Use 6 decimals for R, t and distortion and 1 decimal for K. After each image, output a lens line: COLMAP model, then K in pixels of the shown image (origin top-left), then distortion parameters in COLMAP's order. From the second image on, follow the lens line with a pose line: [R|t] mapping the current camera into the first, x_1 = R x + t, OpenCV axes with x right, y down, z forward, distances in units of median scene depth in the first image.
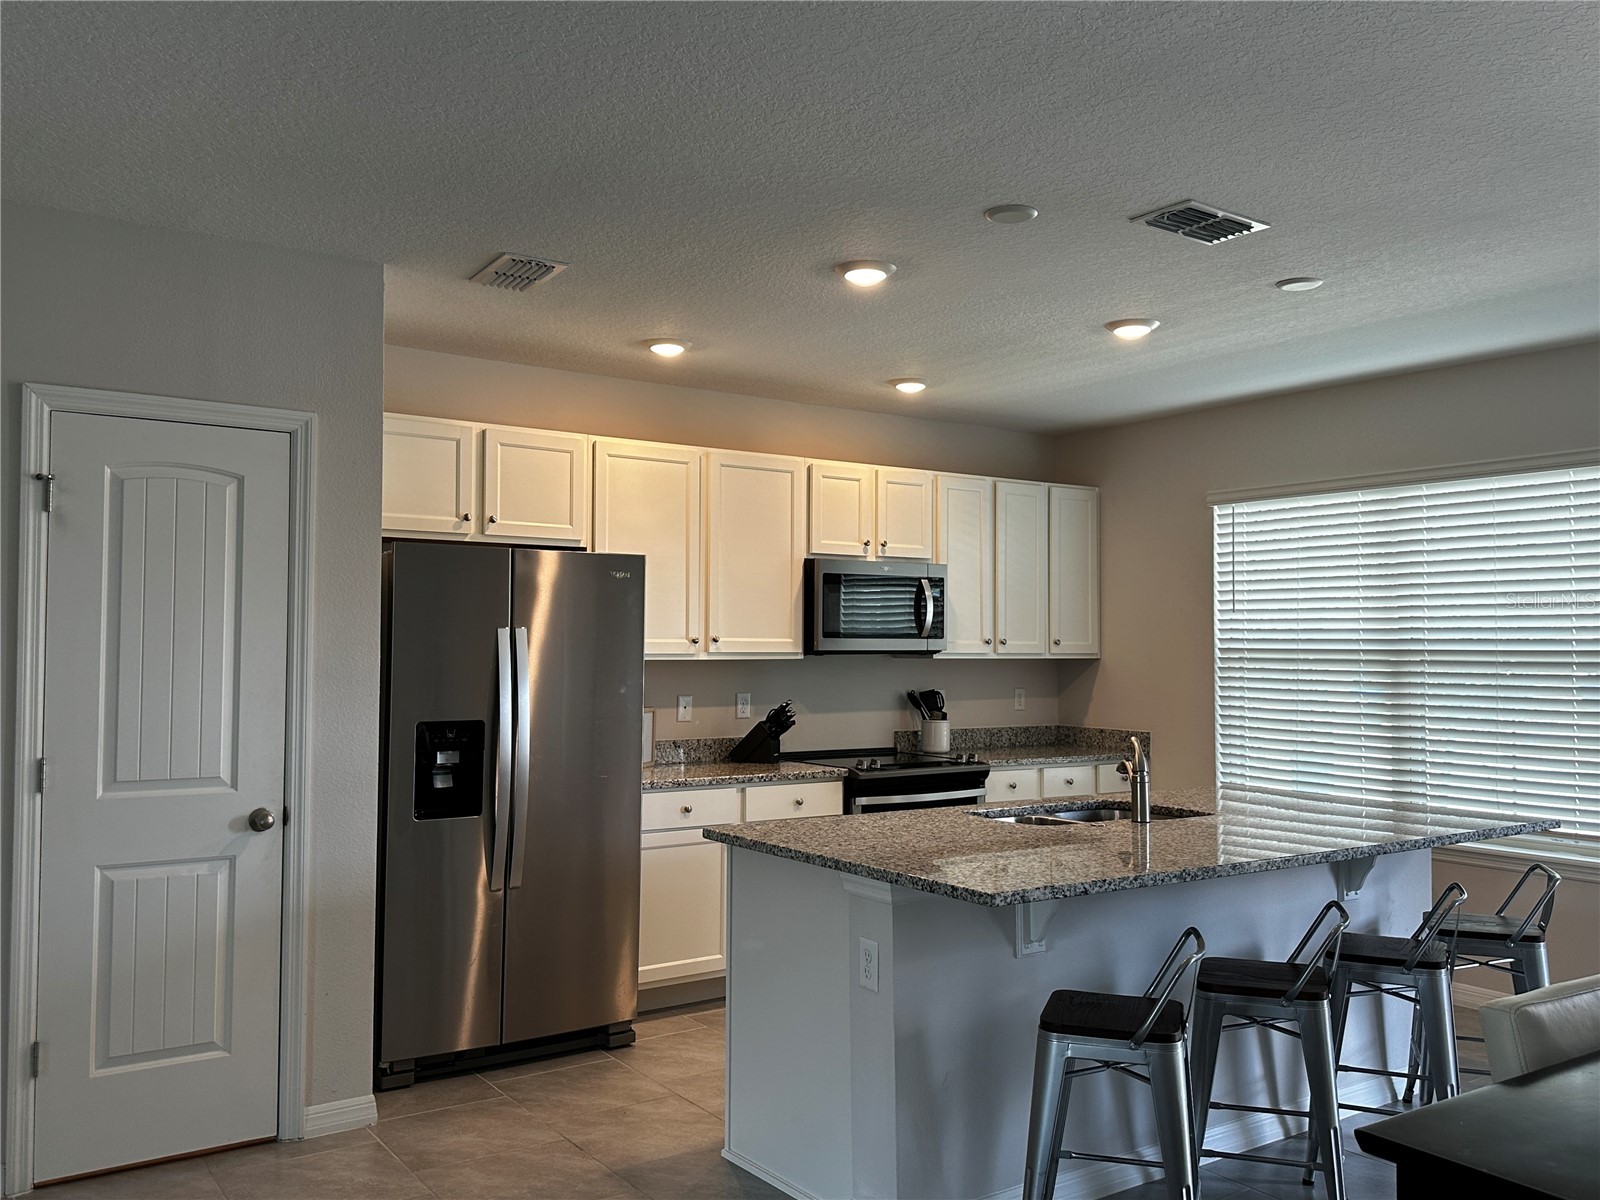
lens RADIAL K [[1311.2, 0, 814.0], [0, 1311.2, 609.2], [0, 0, 1]] dist [0.154887, -0.272743]
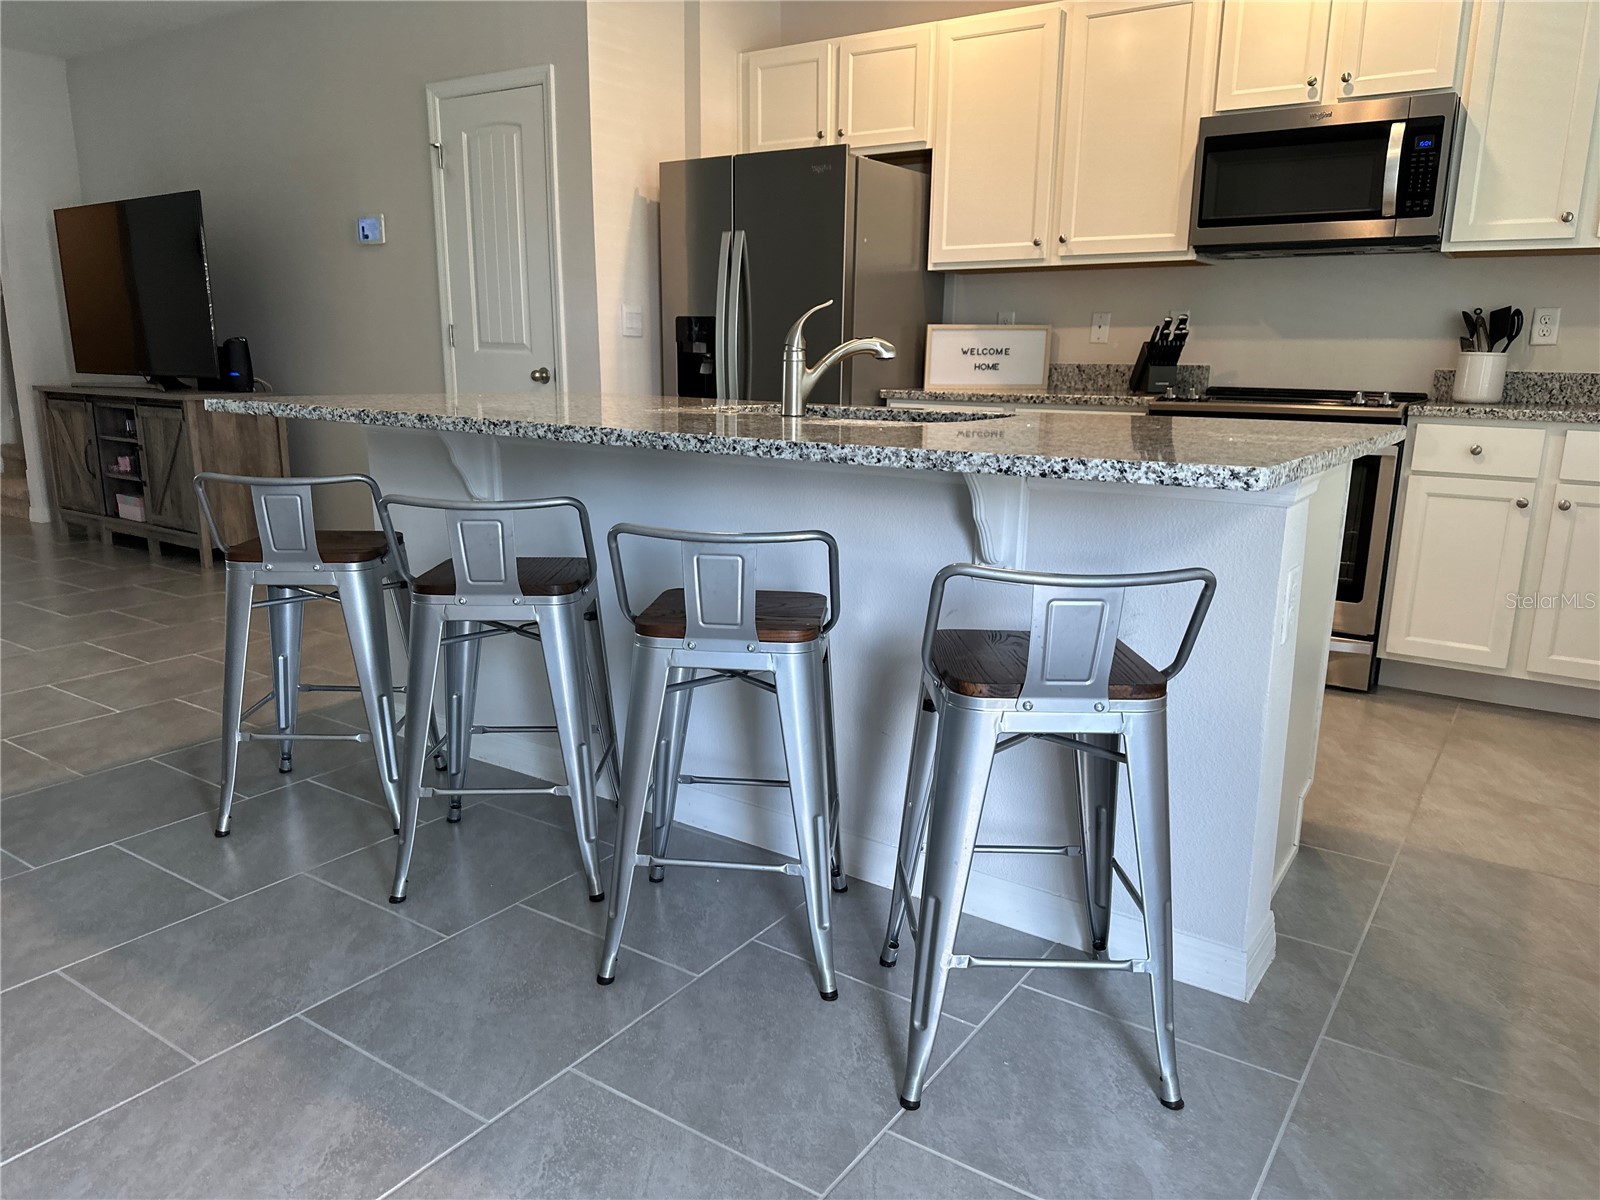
lens RADIAL K [[1118.3, 0, 800.0], [0, 1118.3, 600.0], [0, 0, 1]] dist [0.082922, -0.114182]
pose [[0.359012, 0.201435, -0.911336, 0.779455], [0.013511, 0.975208, 0.220876, 0.115890], [0.933235, -0.091610, 0.347390, 0.729869]]
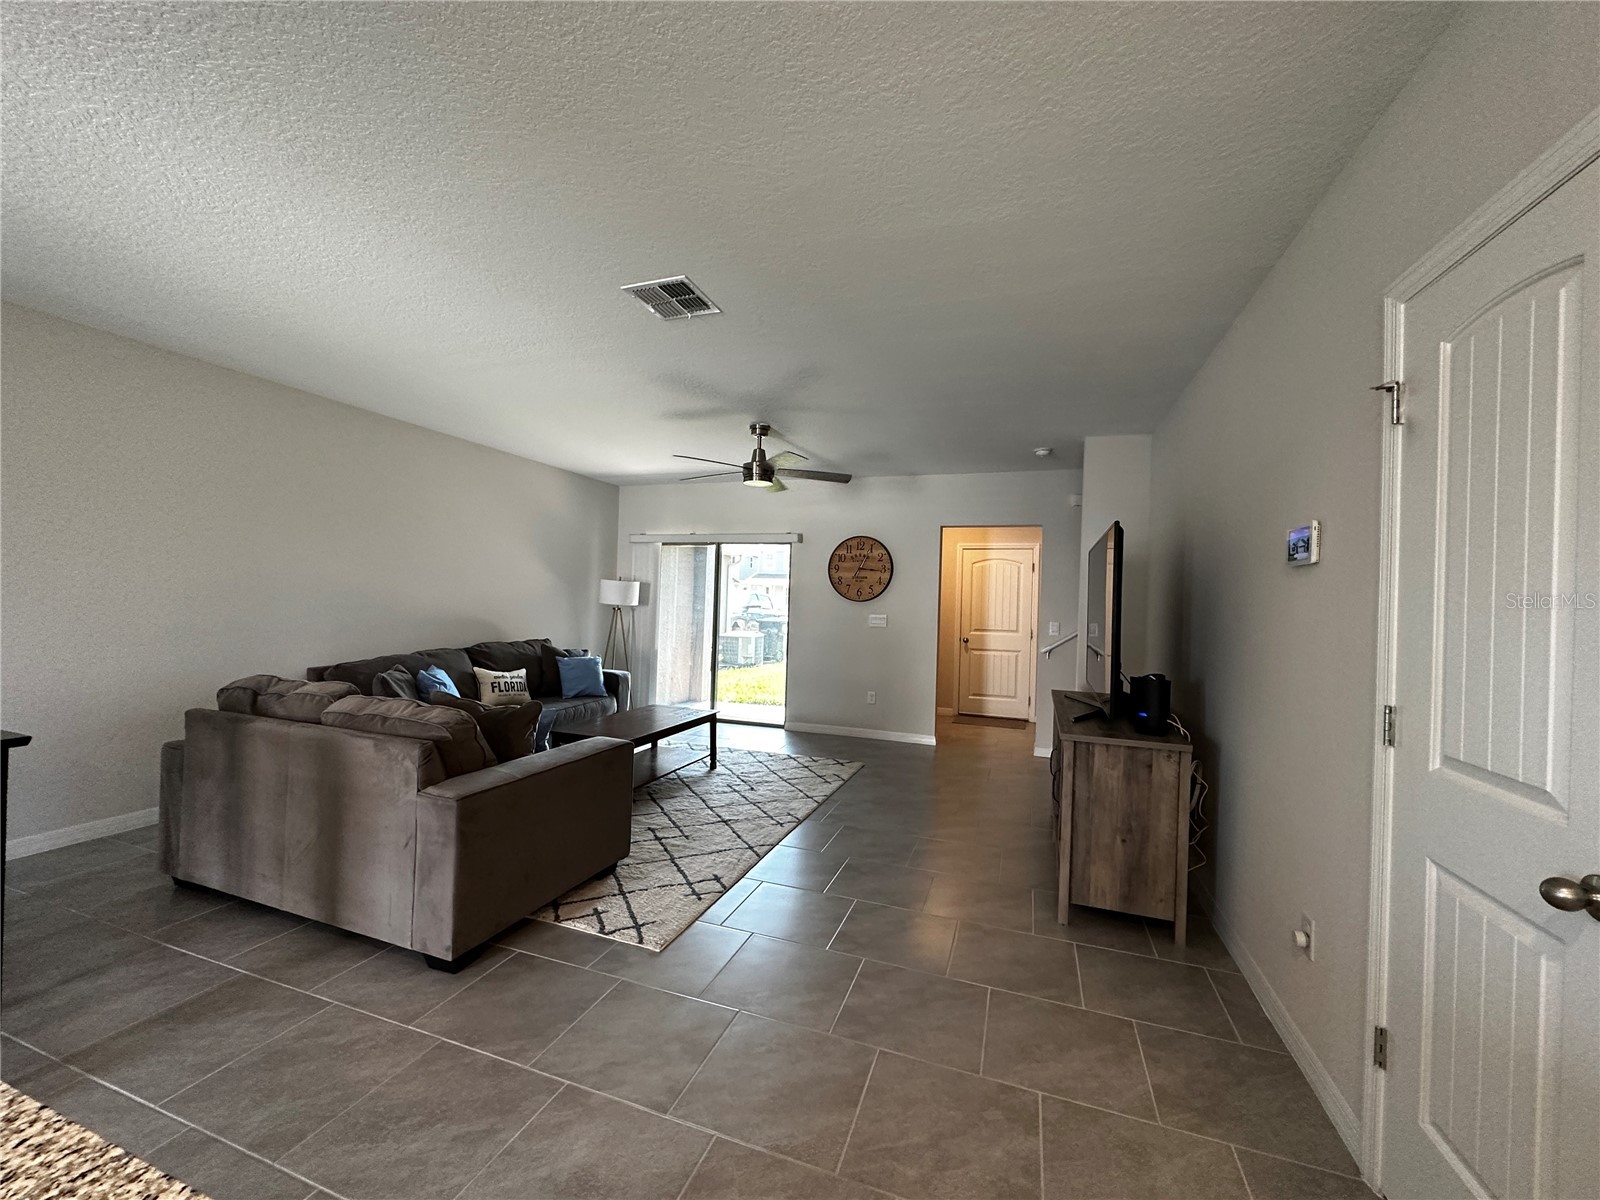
lens RADIAL K [[635.6, 0, 800.0], [0, 635.6, 600.0], [0, 0, 1]] dist [-0.007127, 0.003024]
pose [[-0.813882, -0.031588, -0.580171, -0.016639], [-0.018397, 0.999421, -0.028607, 0.050383], [0.580739, -0.012609, -0.813992, 0.918918]]
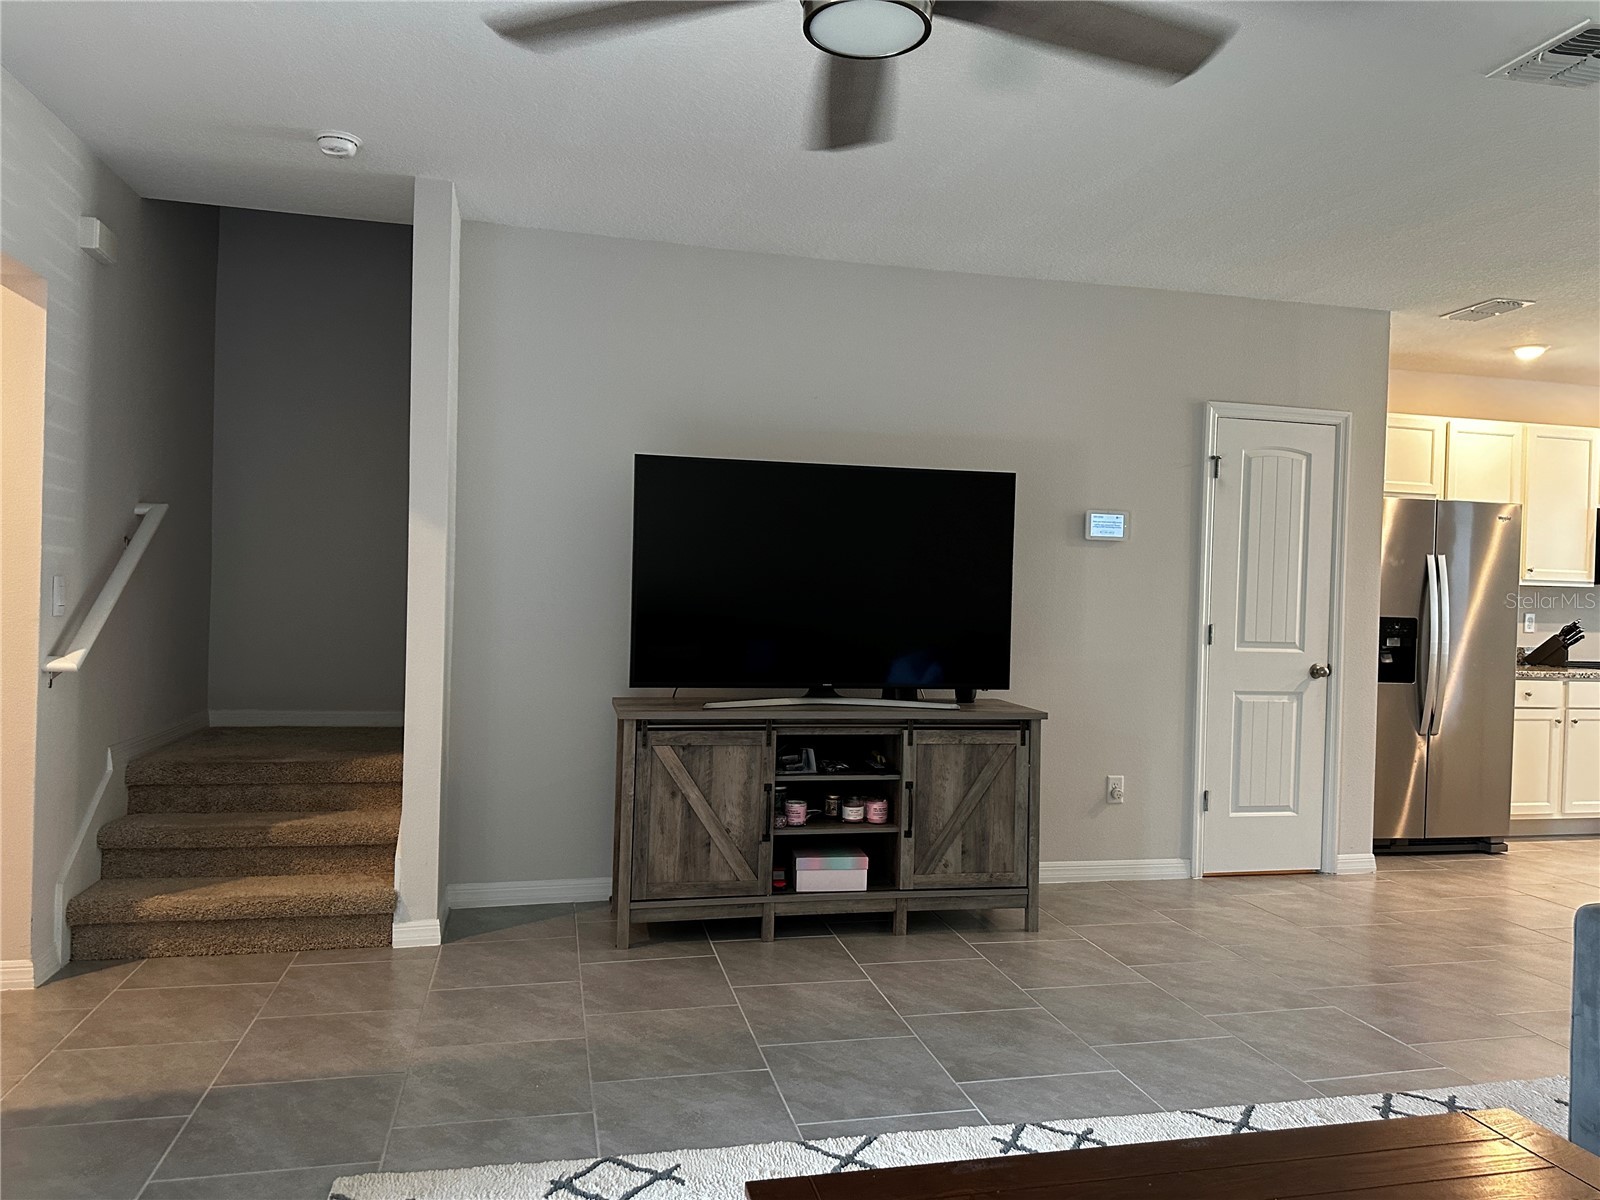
lens RADIAL K [[1118.3, 0, 800.0], [0, 1118.3, 600.0], [0, 0, 1]] dist [0.082922, -0.114182]
pose [[0.928835, 0.024427, -0.369687, -0.439982], [-0.012765, 0.999342, 0.033959, 0.031615], [0.370273, -0.026823, 0.928536, -0.427852]]
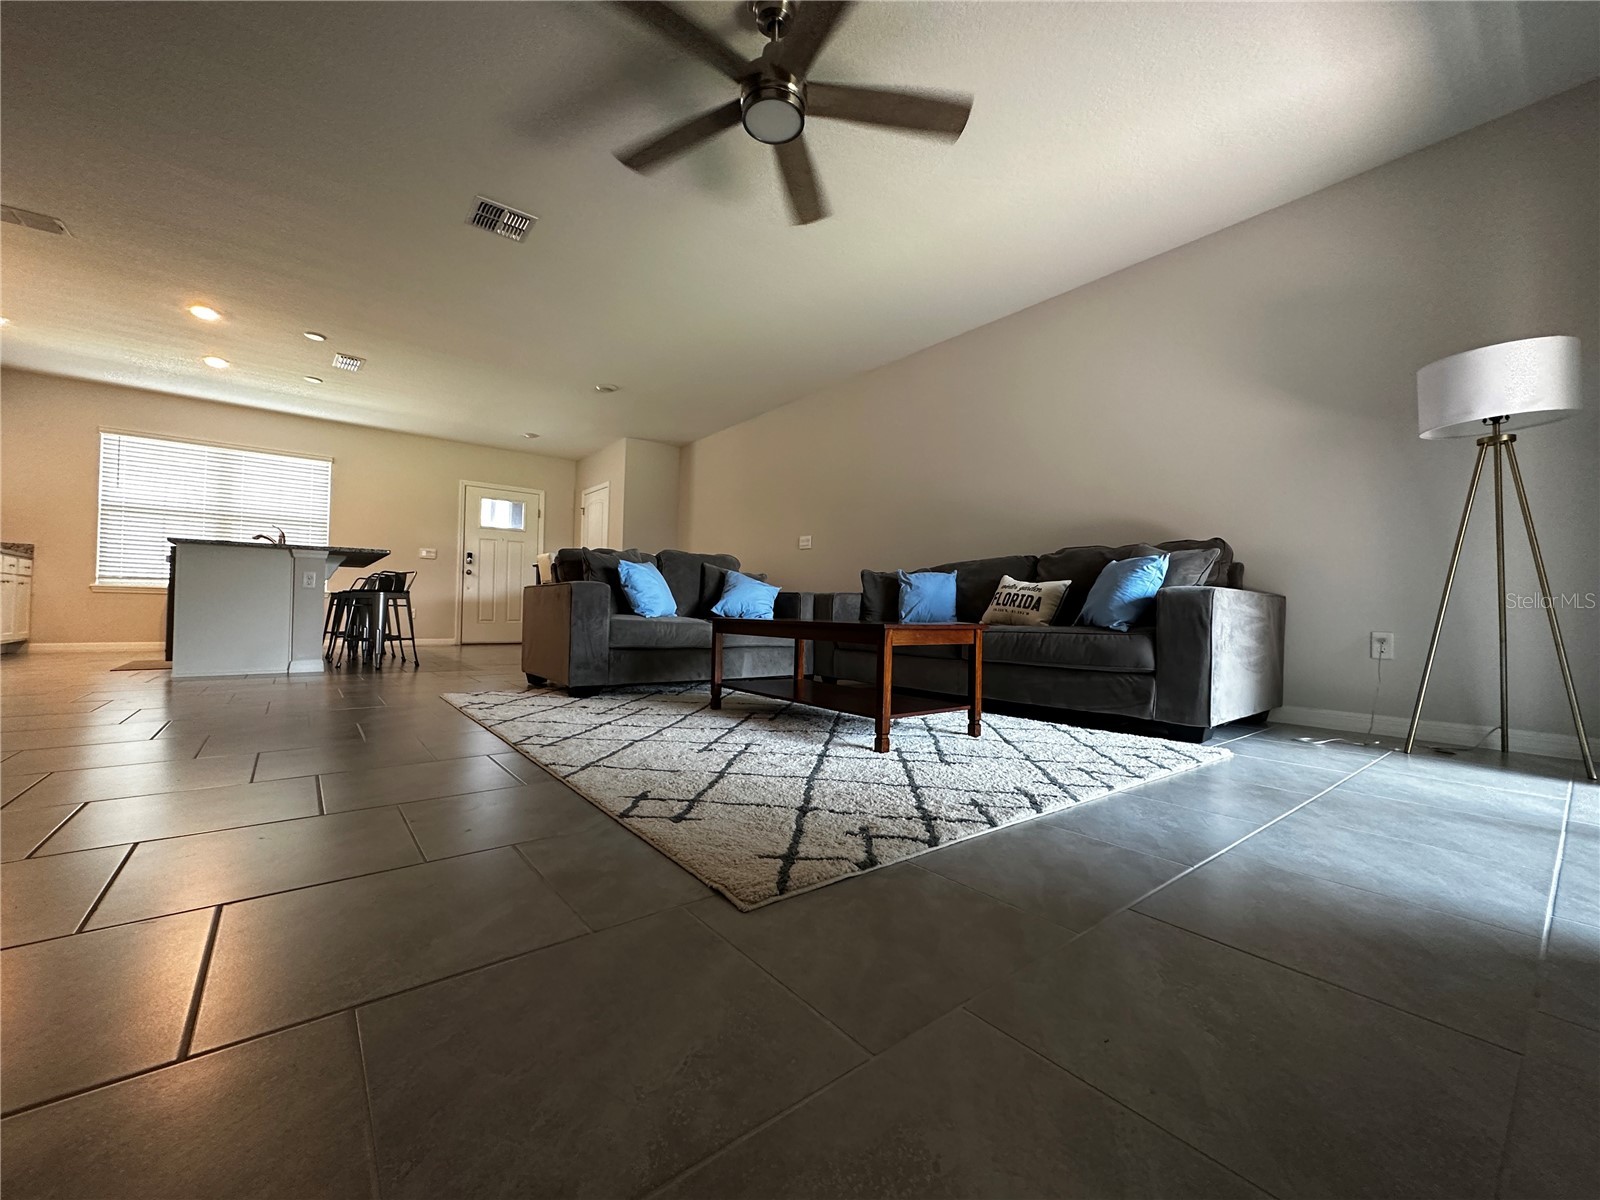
lens RADIAL K [[635.6, 0, 800.0], [0, 635.6, 600.0], [0, 0, 1]] dist [-0.007127, 0.003024]
pose [[-0.061061, 0.012397, 0.998057, -1.089251], [-0.047623, 0.998748, -0.015319, 0.212501], [-0.996997, -0.048466, -0.060394, -0.012597]]
